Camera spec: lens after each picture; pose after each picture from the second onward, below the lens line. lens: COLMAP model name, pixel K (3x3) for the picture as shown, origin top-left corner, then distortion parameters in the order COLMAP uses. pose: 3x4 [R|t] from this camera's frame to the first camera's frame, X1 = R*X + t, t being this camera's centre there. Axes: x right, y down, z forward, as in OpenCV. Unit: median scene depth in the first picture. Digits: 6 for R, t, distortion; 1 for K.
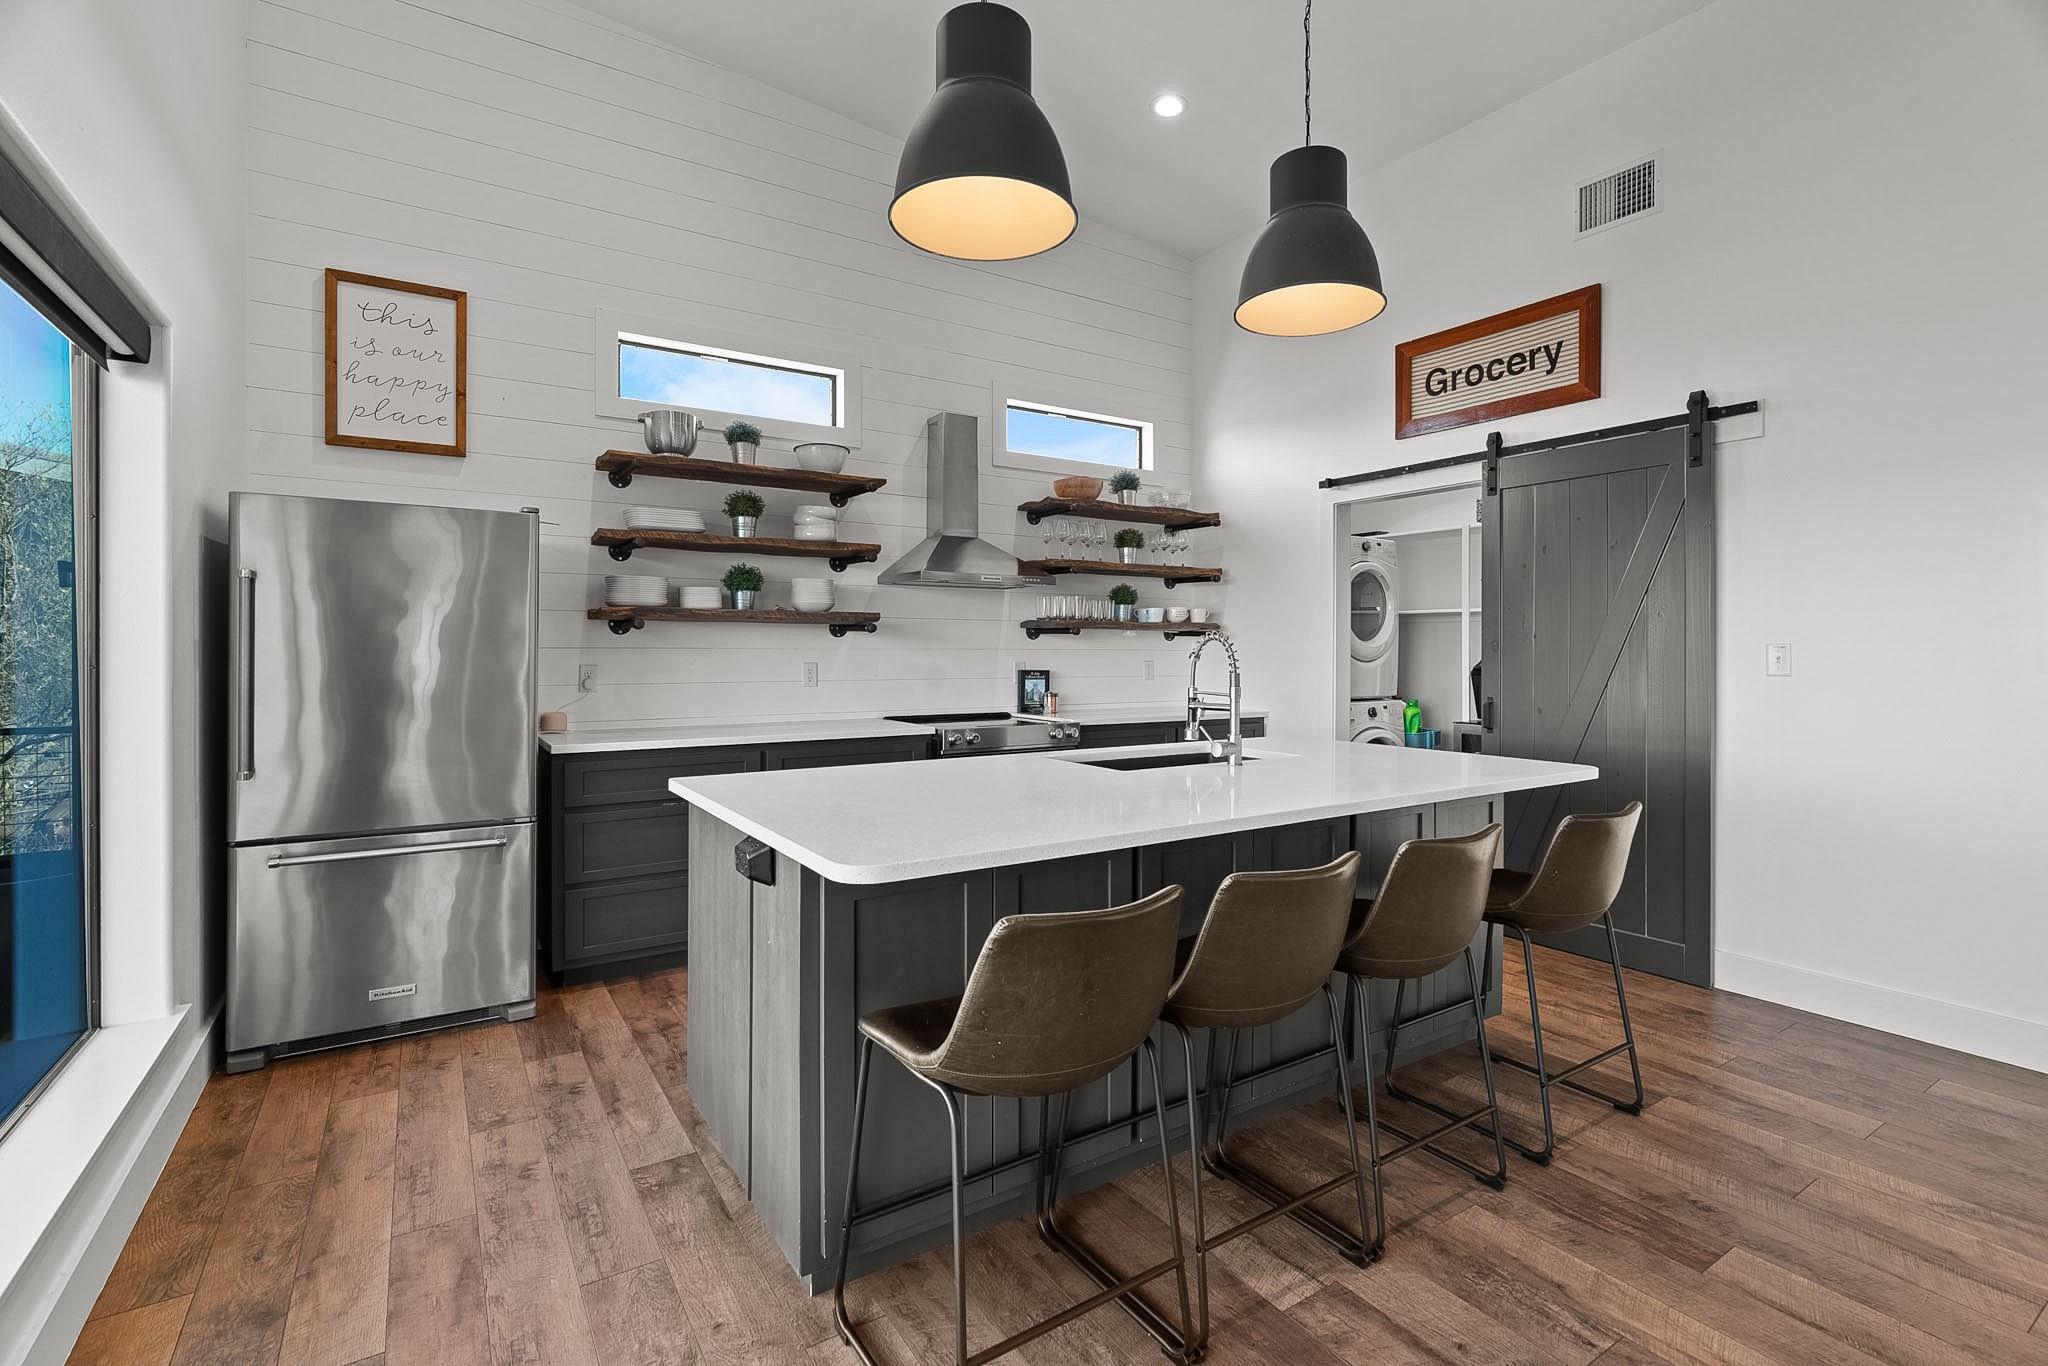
lens RADIAL K [[939.5, 0, 1026.6], [0, 939.5, 641.7], [0, 0, 1]] dist [-0.001644, 0.000020]
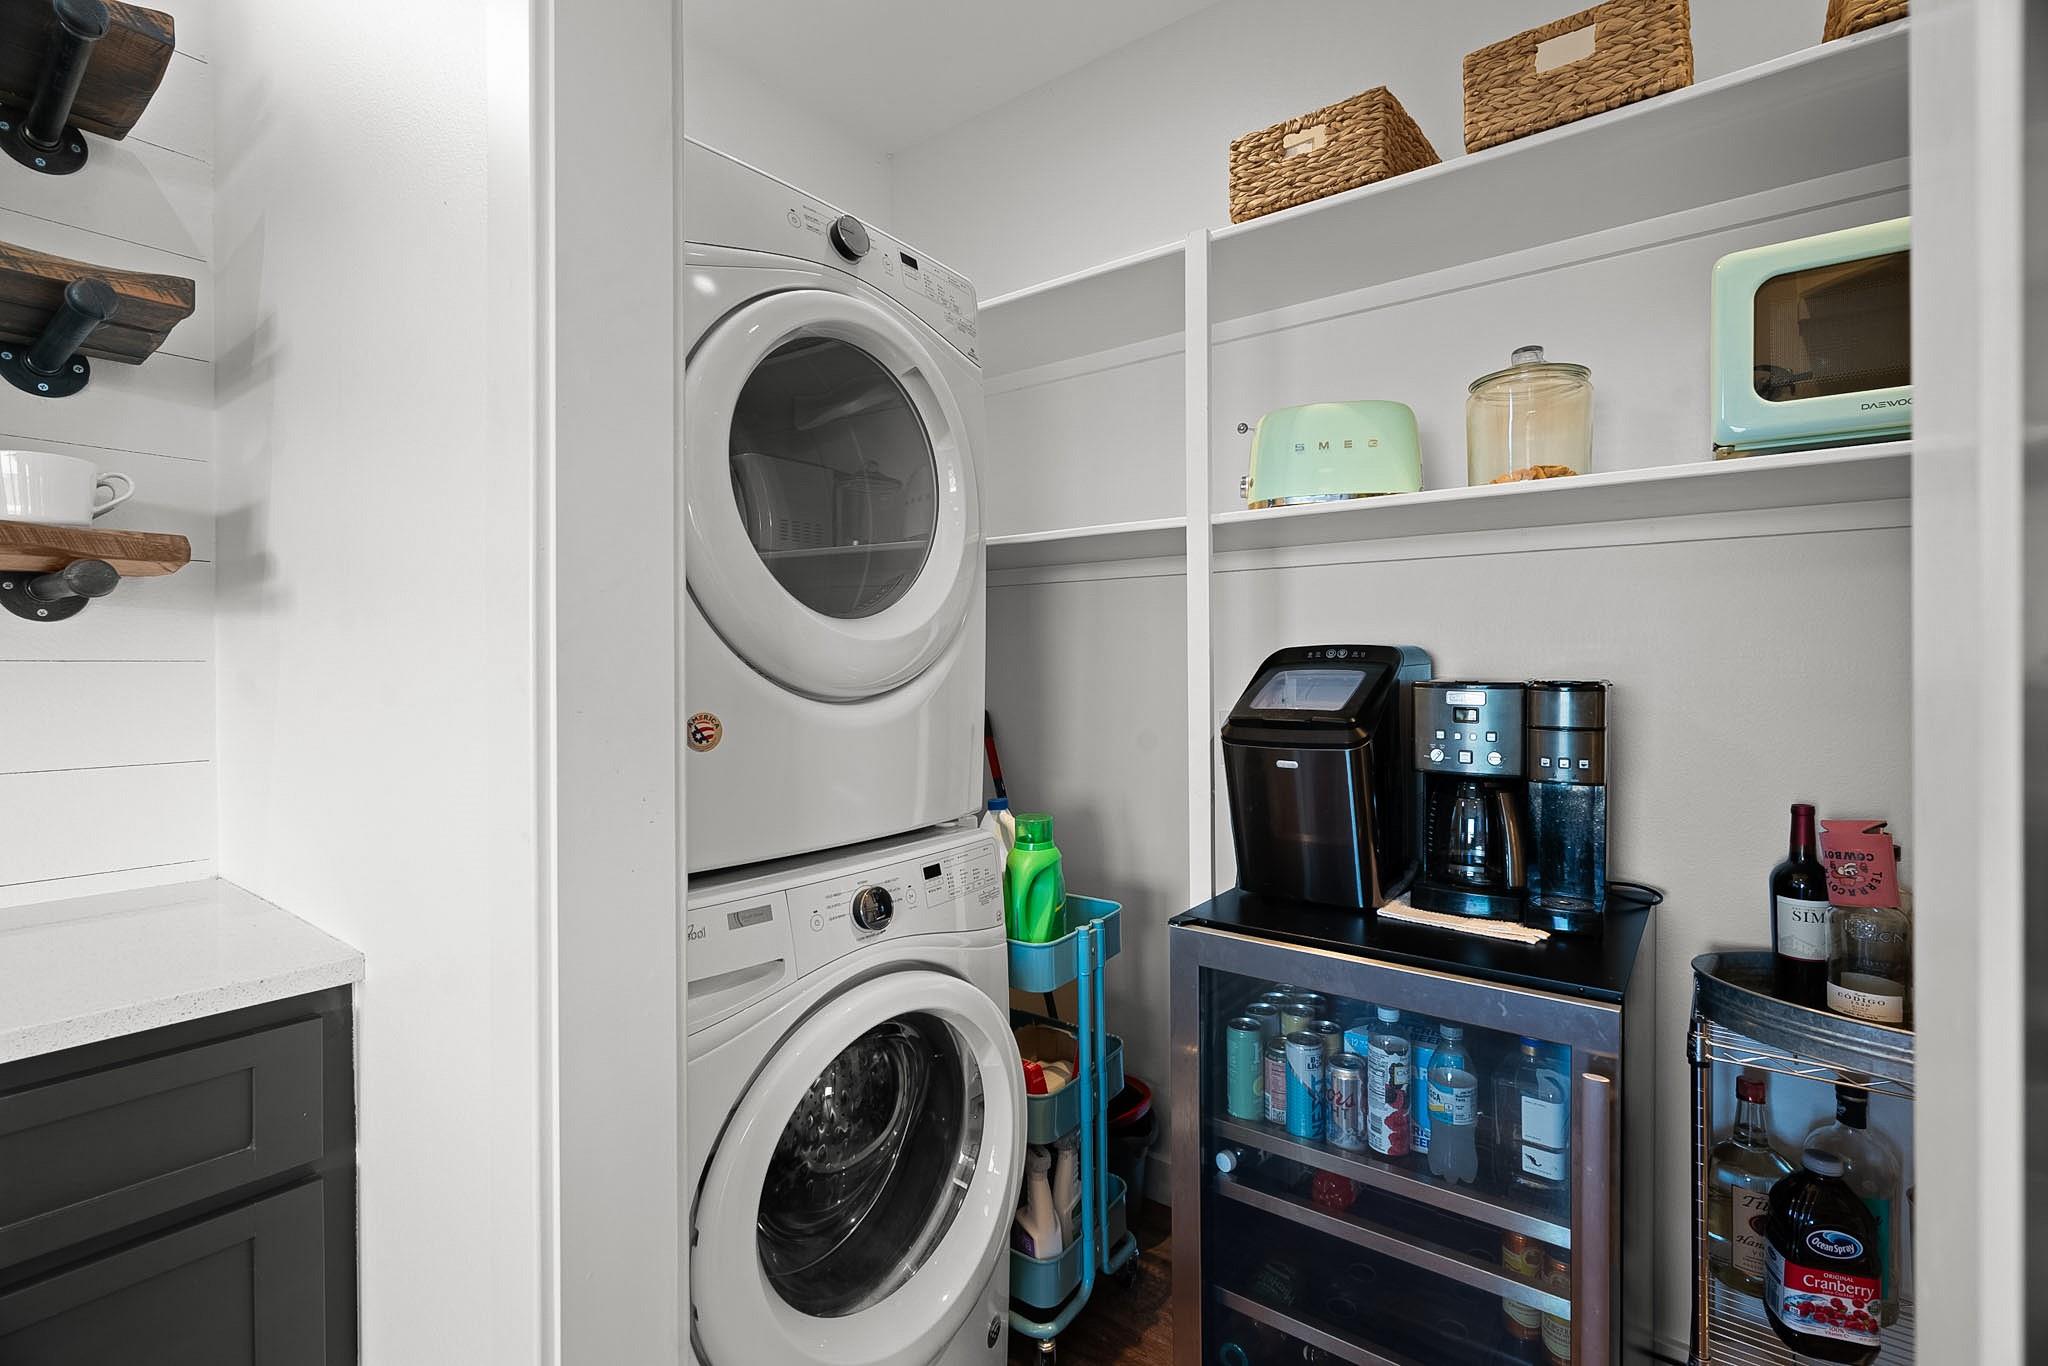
lens RADIAL K [[939.5, 0, 1026.6], [0, 939.5, 641.7], [0, 0, 1]] dist [-0.001644, 0.000020]
pose [[0.945806, -0.005268, 0.324689, 0.412188], [0.004768, 0.999986, 0.002335, 0.006447], [-0.324697, -0.000660, 0.945818, 0.950503]]
